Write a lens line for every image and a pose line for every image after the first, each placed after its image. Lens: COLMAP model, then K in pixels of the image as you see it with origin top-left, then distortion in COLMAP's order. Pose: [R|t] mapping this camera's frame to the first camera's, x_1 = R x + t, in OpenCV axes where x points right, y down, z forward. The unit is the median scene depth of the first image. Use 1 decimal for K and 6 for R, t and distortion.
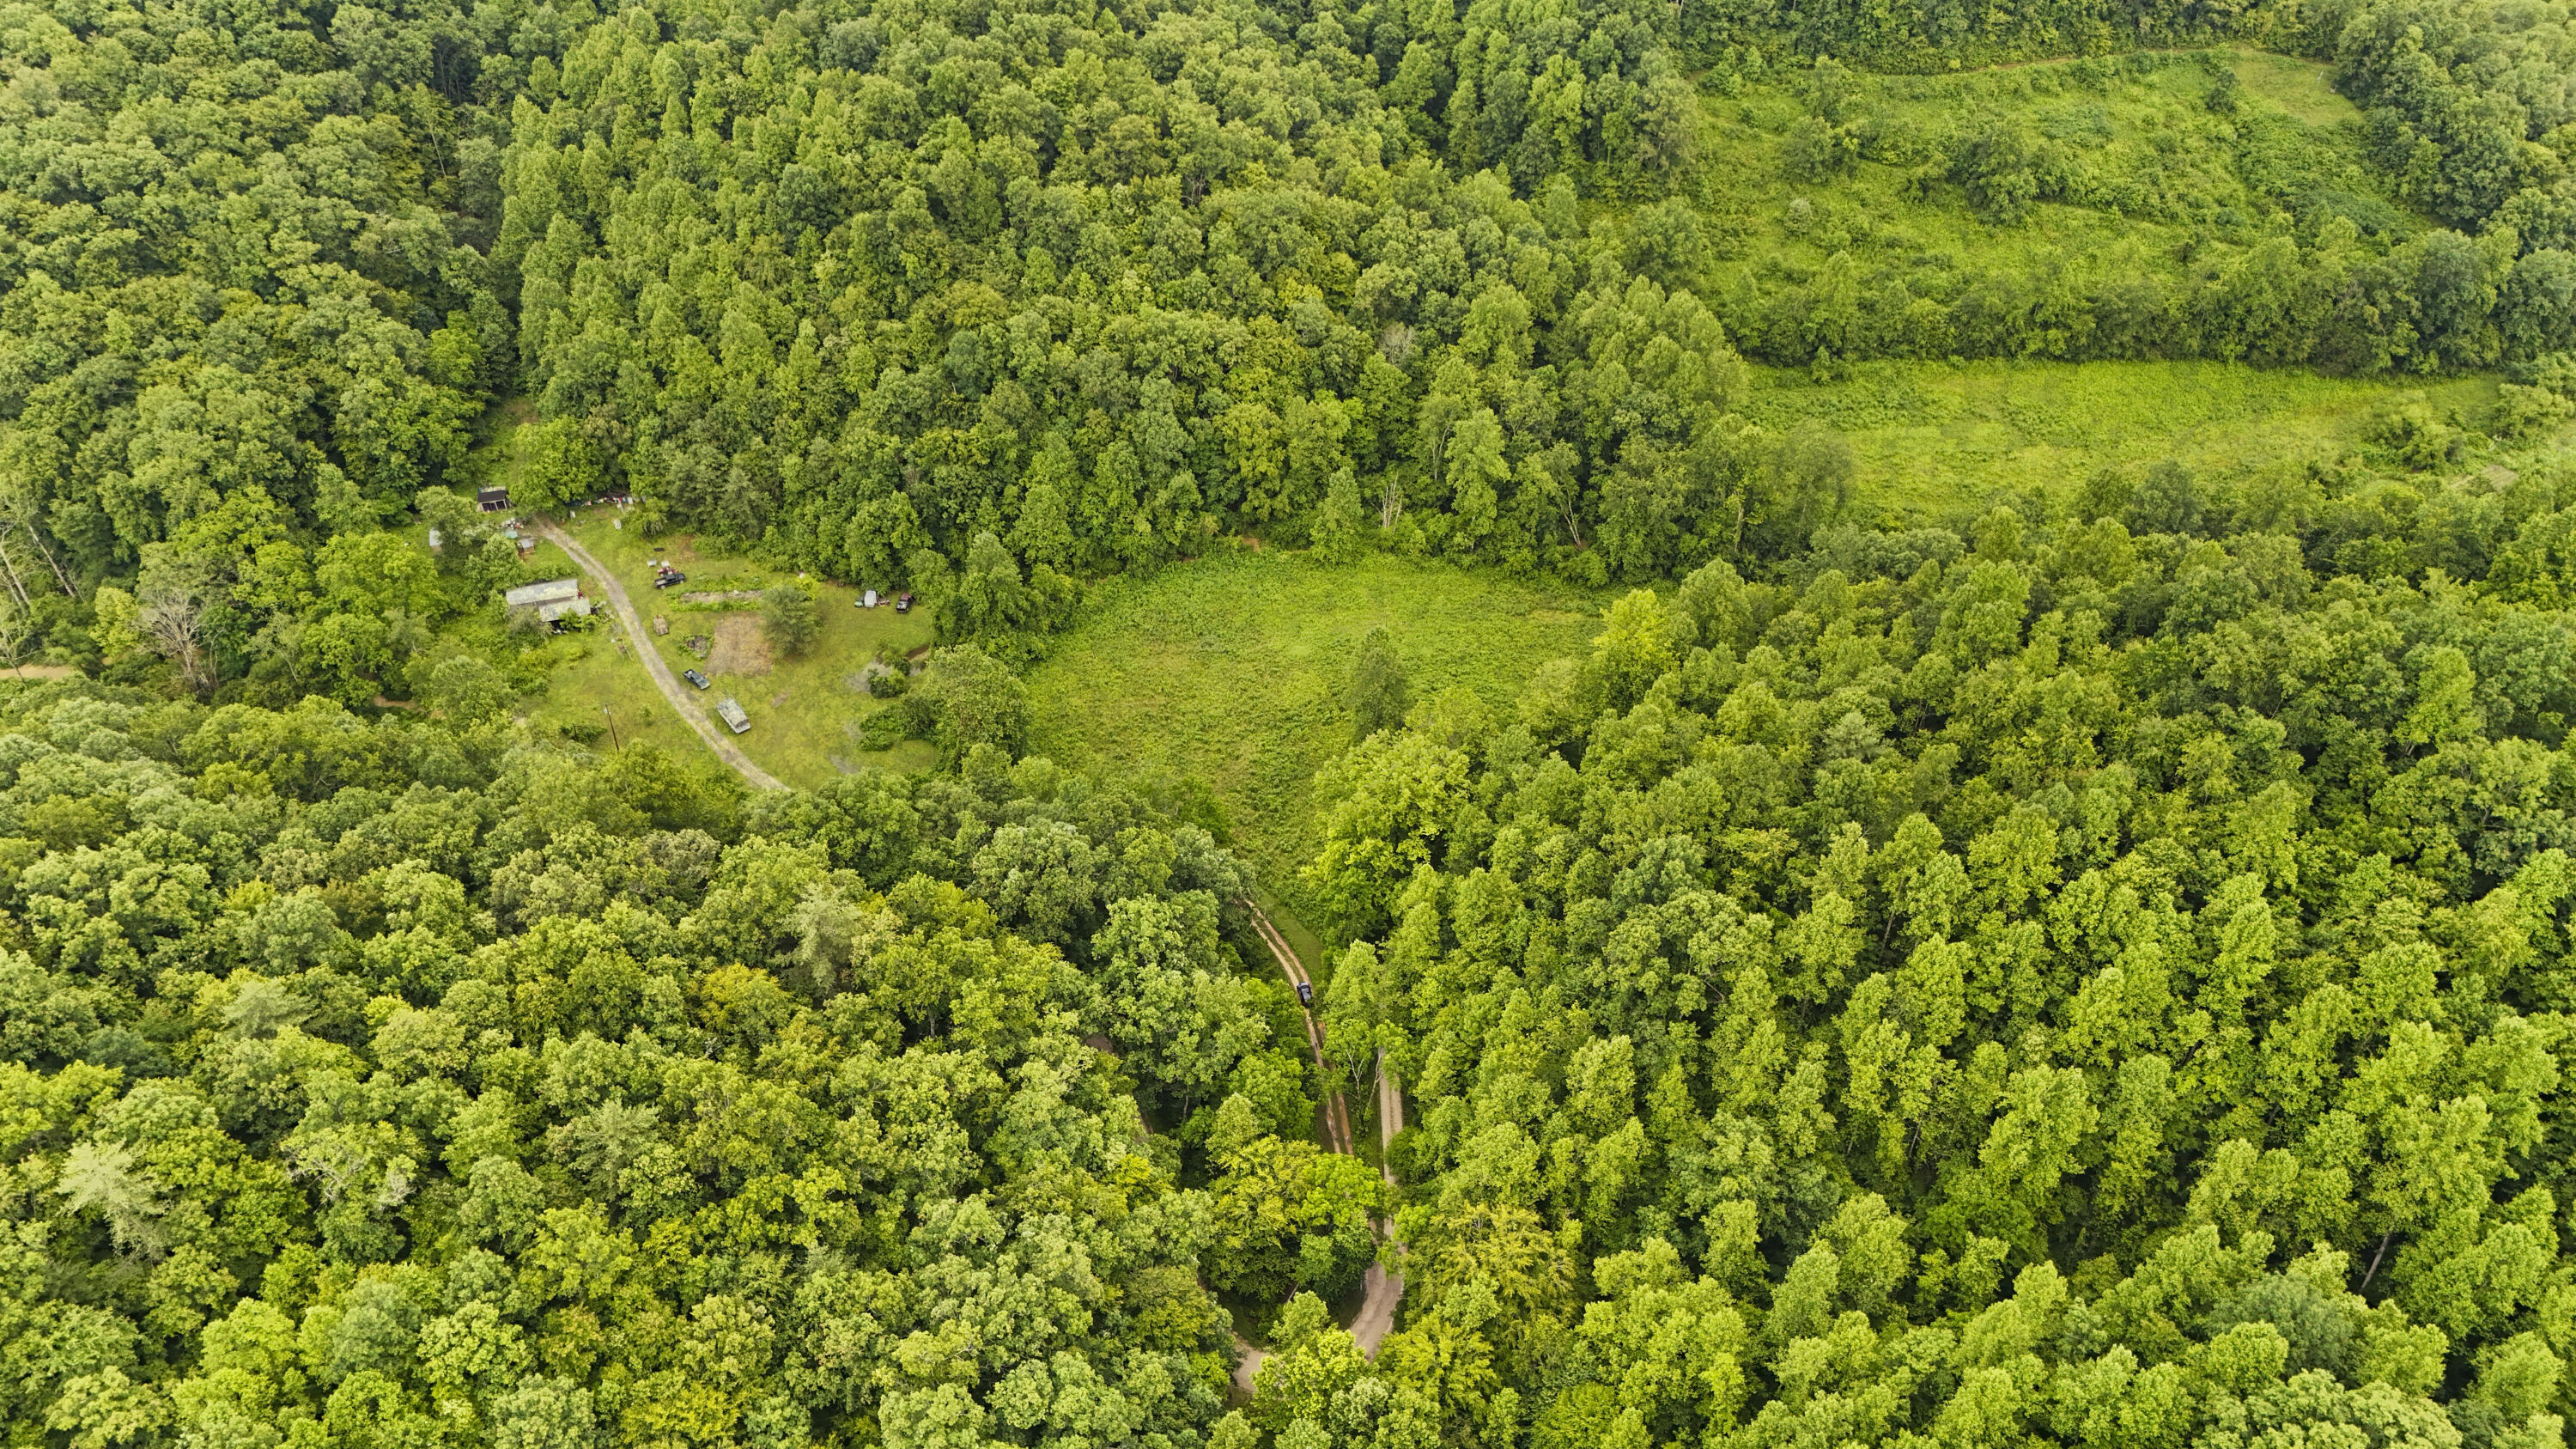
lens RADIAL K [[1893.4, 0, 1287.2], [0, 1893.4, 717.2], [0, 0, 1]] dist [0.071995, -0.059011]
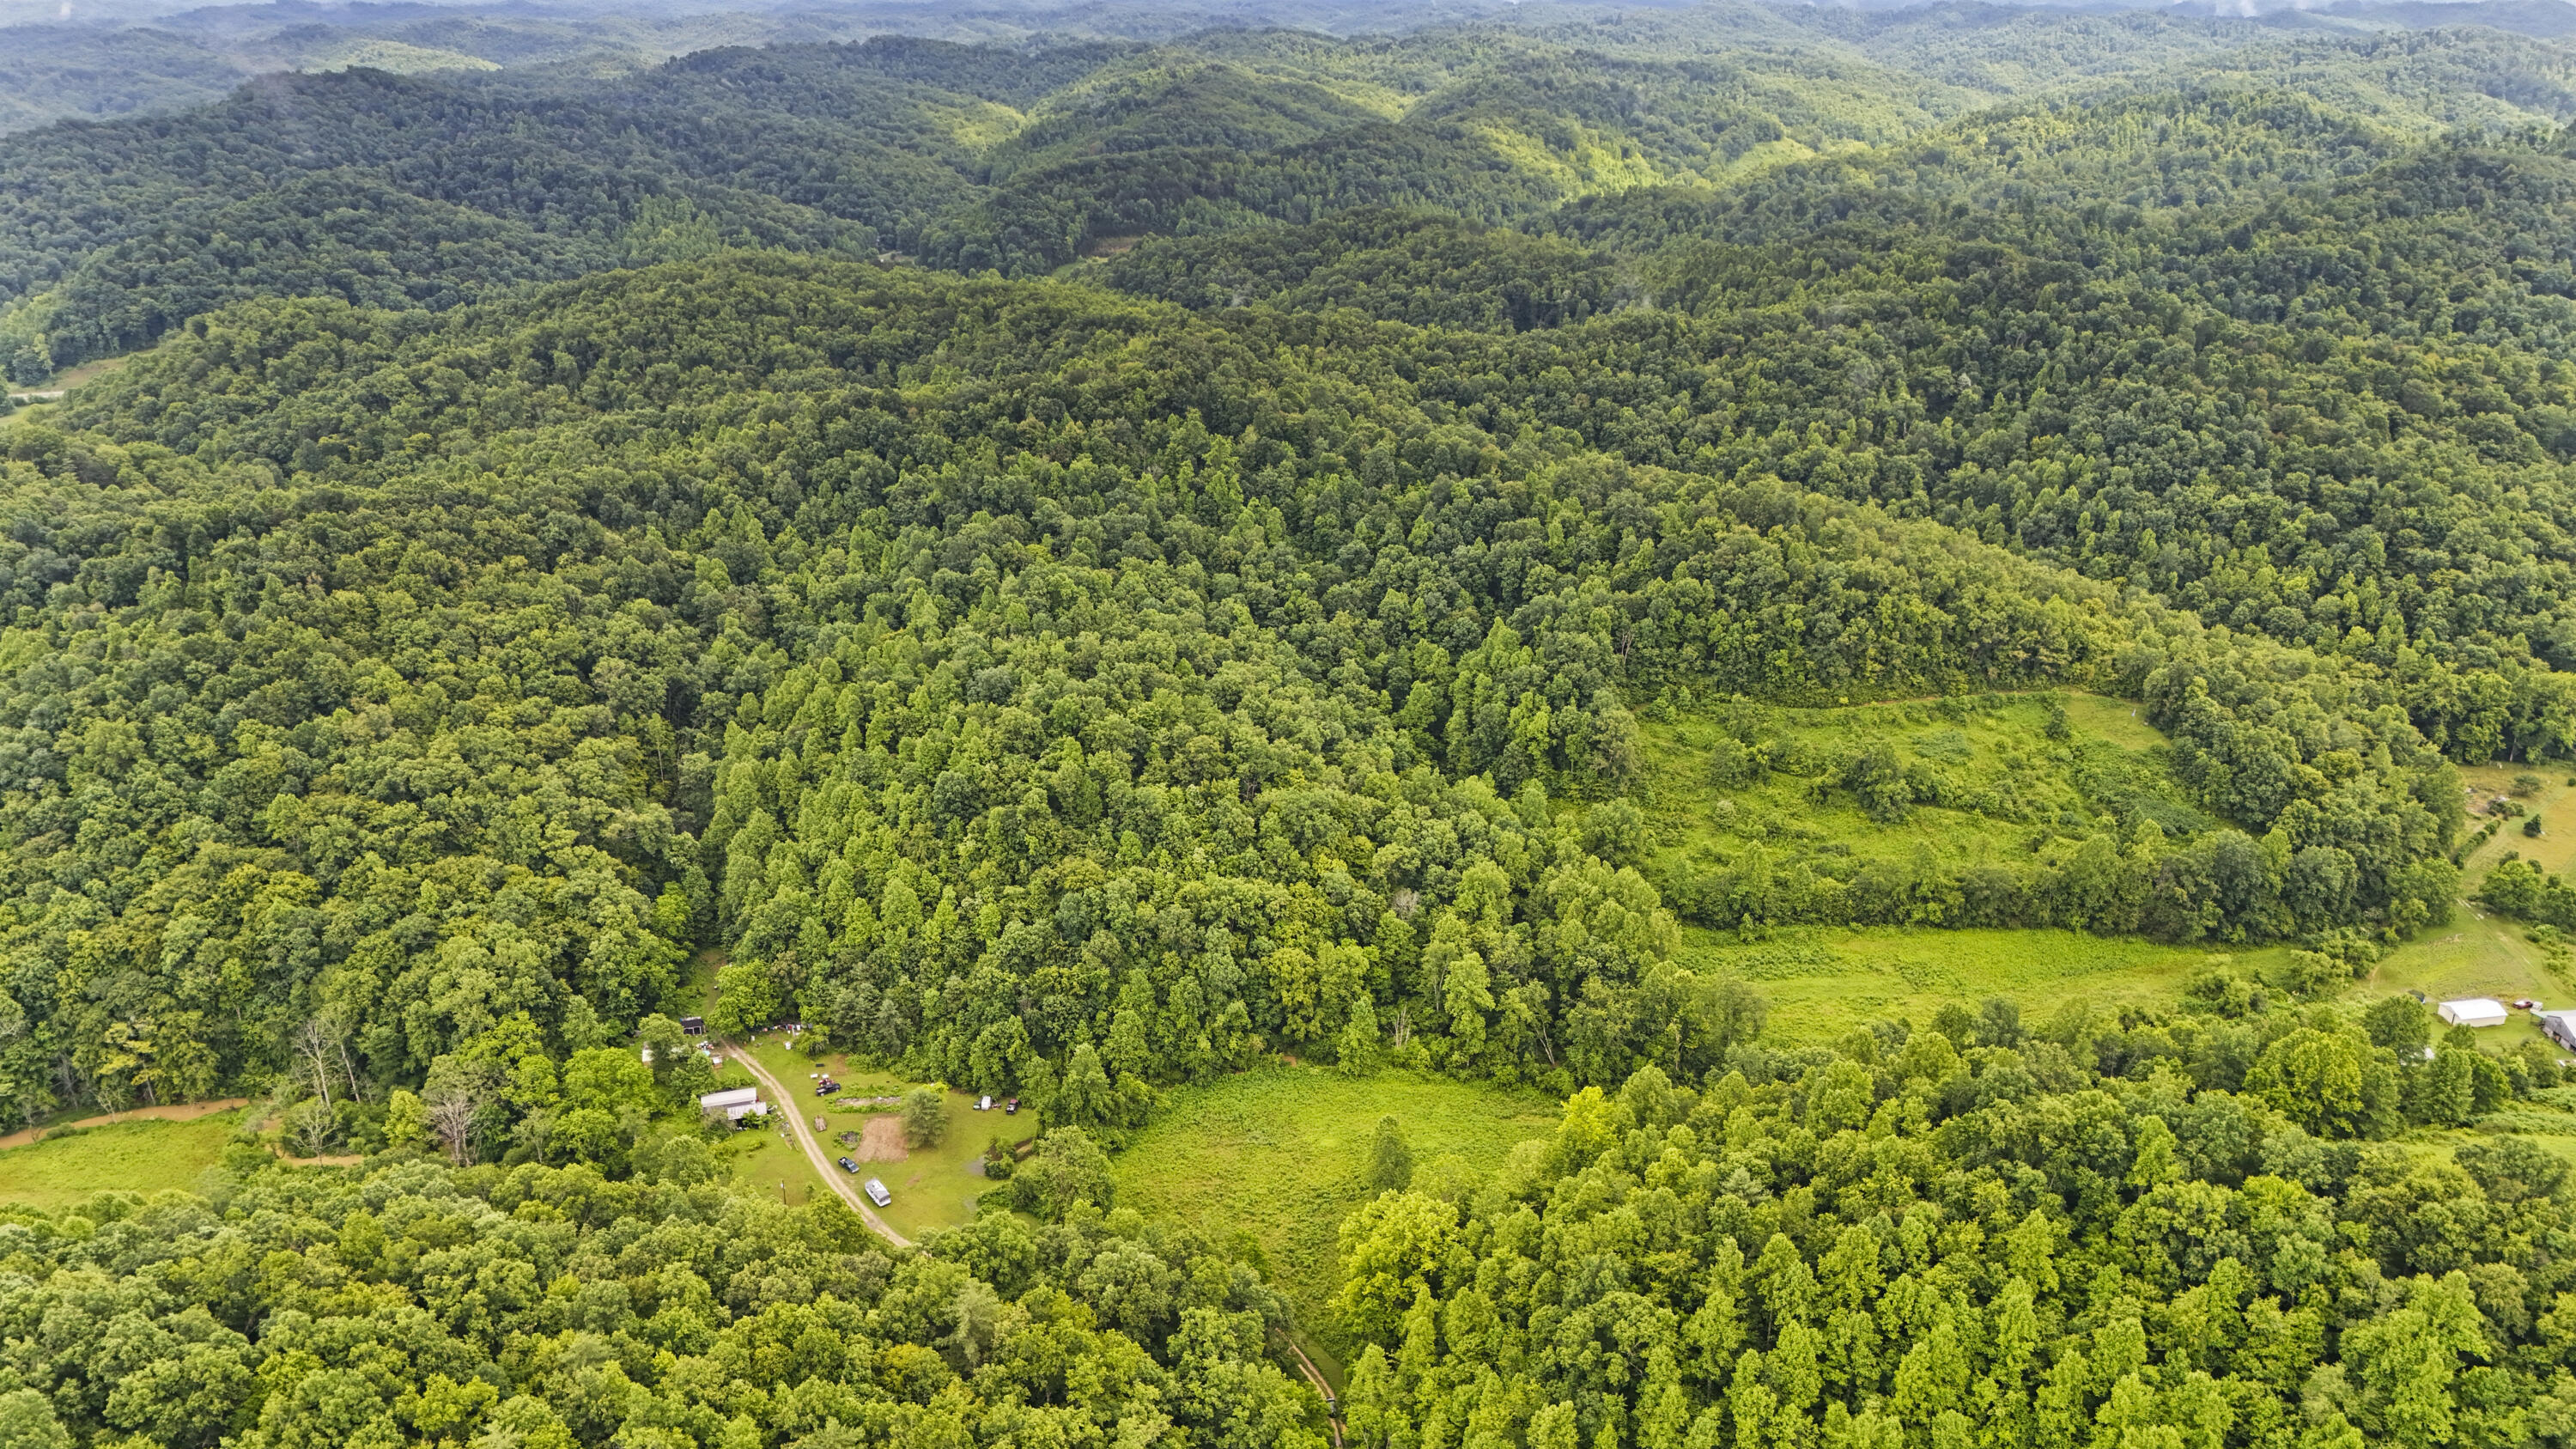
lens RADIAL K [[1893.4, 0, 1287.2], [0, 1893.4, 717.2], [0, 0, 1]] dist [0.071995, -0.059011]
pose [[0.999822, 0.003299, -0.018565, 0.001488], [-0.008778, 0.952819, -0.303414, 0.073090], [0.016688, 0.303523, 0.952678, -0.264100]]
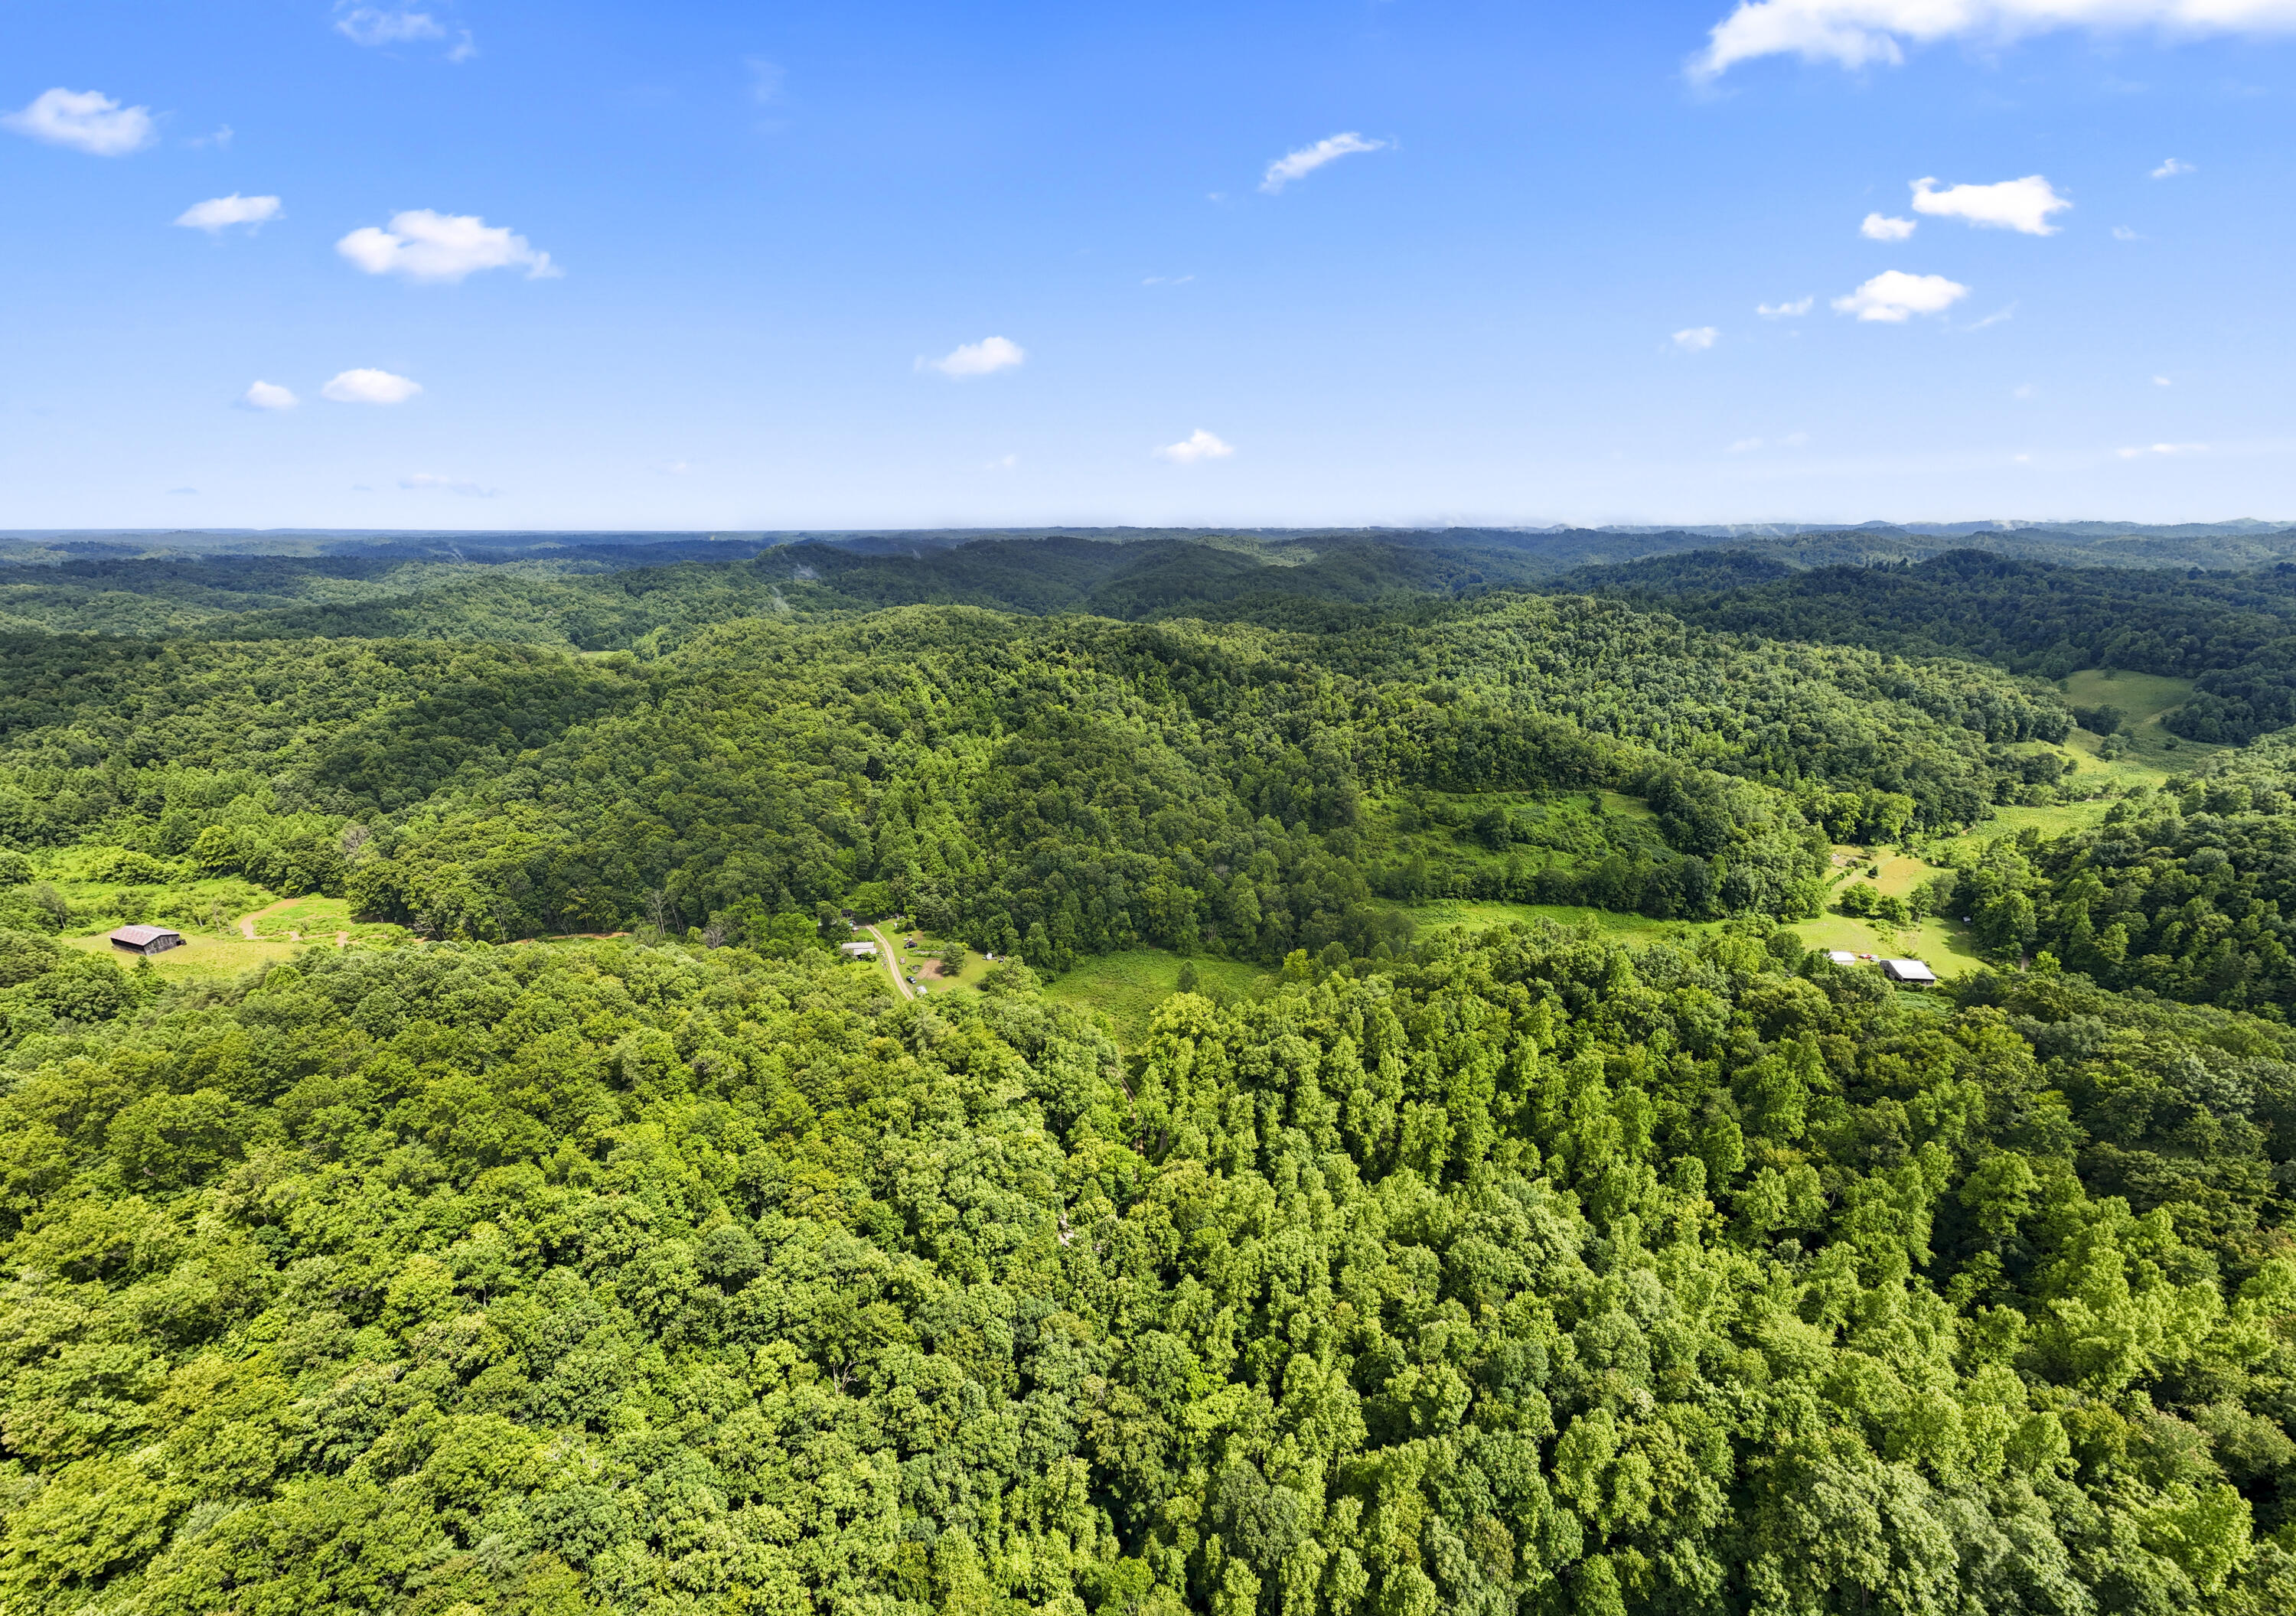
lens RADIAL K [[899.7, 0, 1133.4], [0, 899.7, 812.1], [0, 0, 1]] dist [0.023828, -0.031798]
pose [[0.989219, 0.039732, -0.140950, 0.108468], [-0.089061, 0.927260, -0.363672, 0.160497], [0.116248, 0.372304, 0.920802, -0.080135]]
